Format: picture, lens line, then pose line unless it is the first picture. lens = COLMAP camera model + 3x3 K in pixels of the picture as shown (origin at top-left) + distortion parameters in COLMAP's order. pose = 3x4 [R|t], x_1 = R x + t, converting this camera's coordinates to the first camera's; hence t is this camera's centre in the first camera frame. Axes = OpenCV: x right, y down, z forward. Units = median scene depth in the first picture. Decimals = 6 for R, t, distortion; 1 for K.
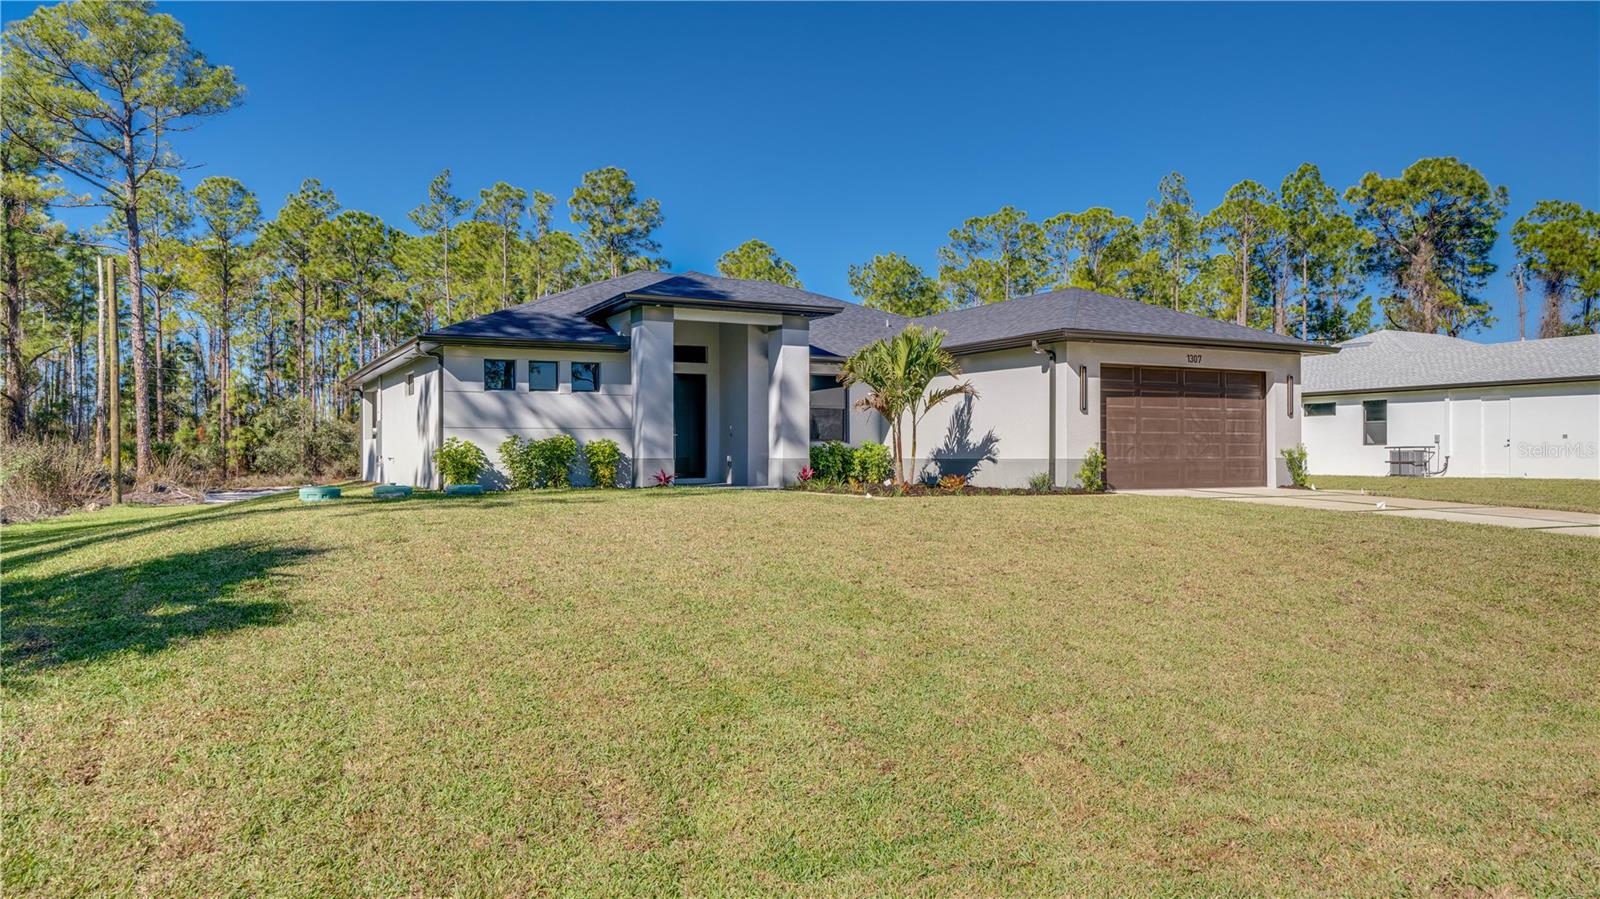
lens RADIAL K [[1055.0, 0, 800.0], [0, 1055.0, 449.5], [0, 0, 1]] dist [0.020371, 0.005631]
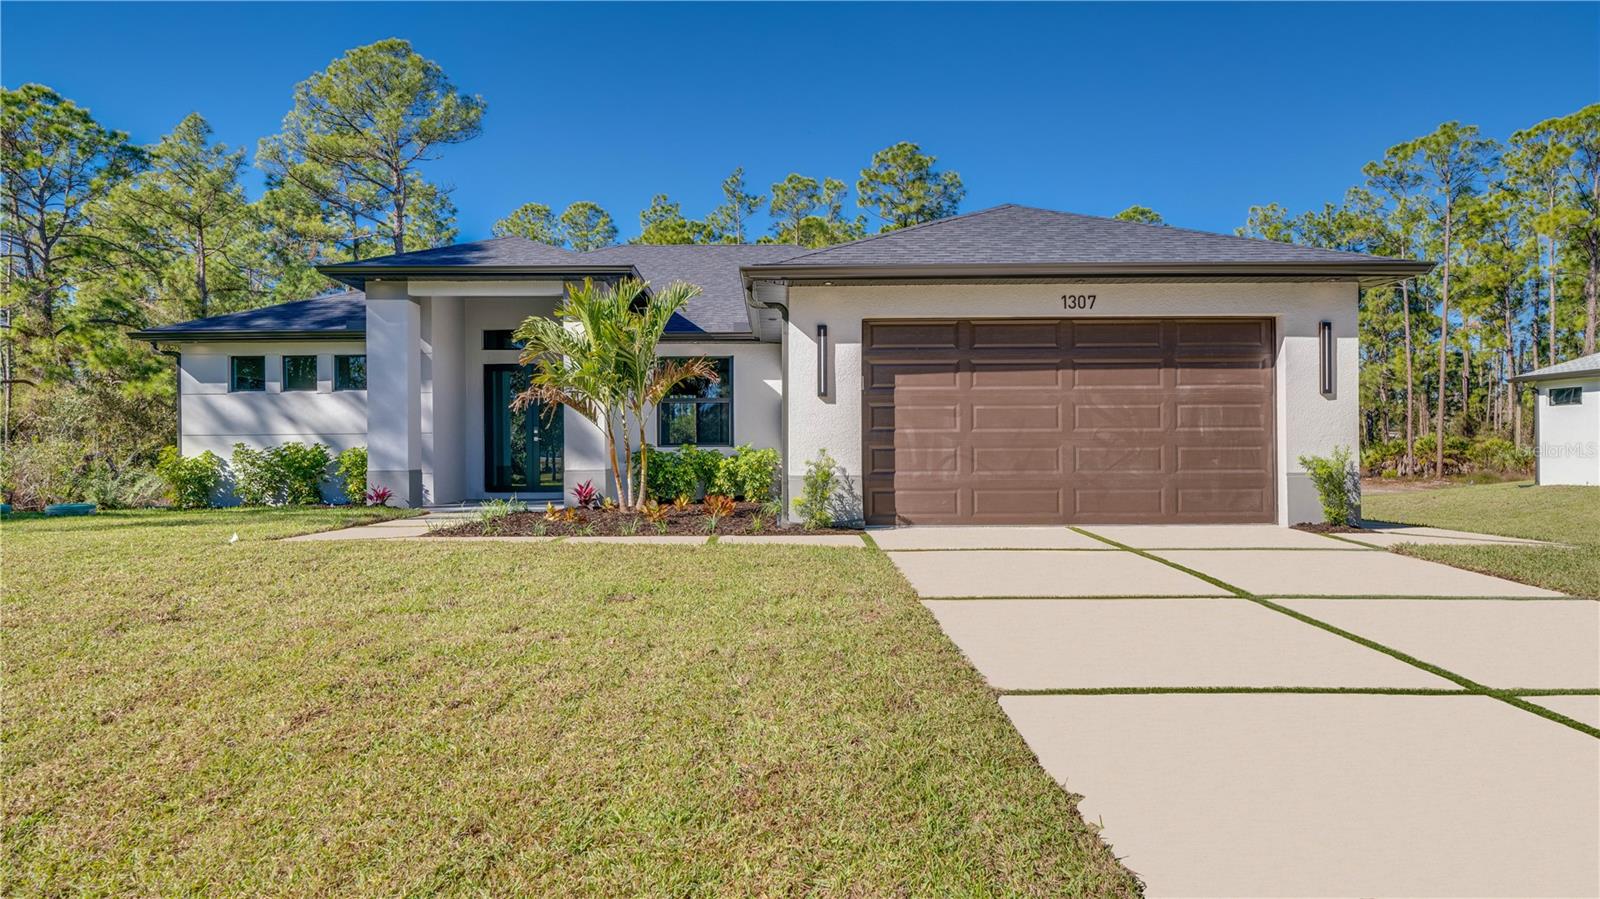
lens RADIAL K [[1055.0, 0, 800.0], [0, 1055.0, 449.5], [0, 0, 1]] dist [0.020371, 0.005631]
pose [[0.889723, -0.004609, -0.456478, 0.500315], [0.006908, 0.999970, 0.003367, -0.008319], [0.456449, -0.006149, 0.889728, 0.418989]]
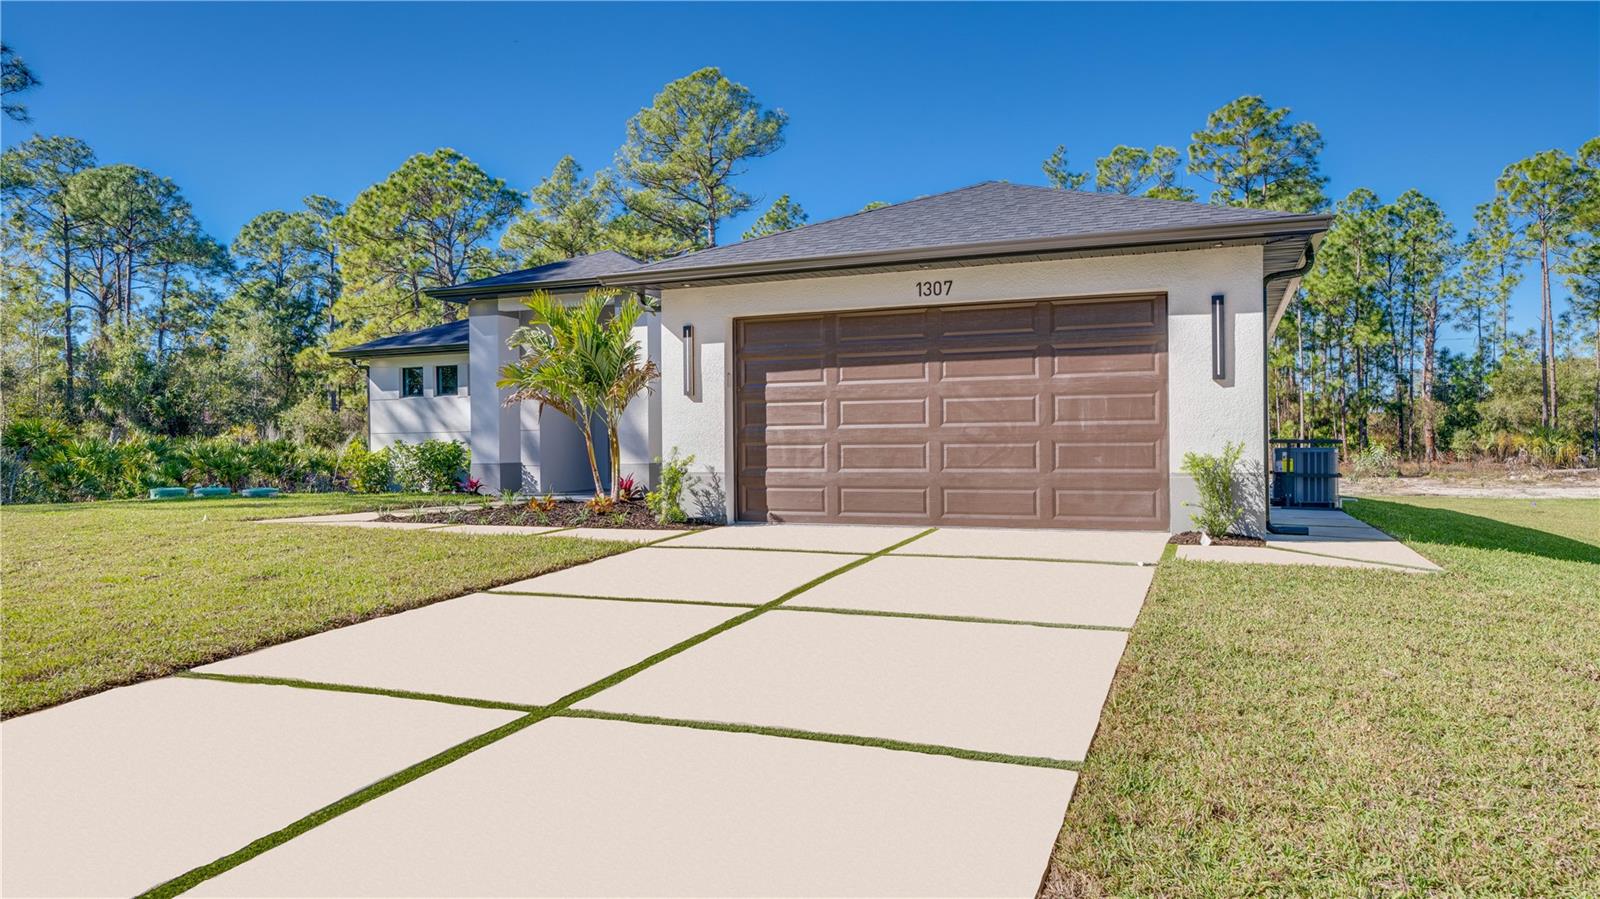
lens RADIAL K [[1055.0, 0, 800.0], [0, 1055.0, 449.5], [0, 0, 1]] dist [0.020371, 0.005631]
pose [[0.642668, -0.000284, -0.766144, 0.741092], [0.012931, 0.999862, 0.010476, -0.010272], [0.766035, -0.016639, 0.642583, 0.601545]]
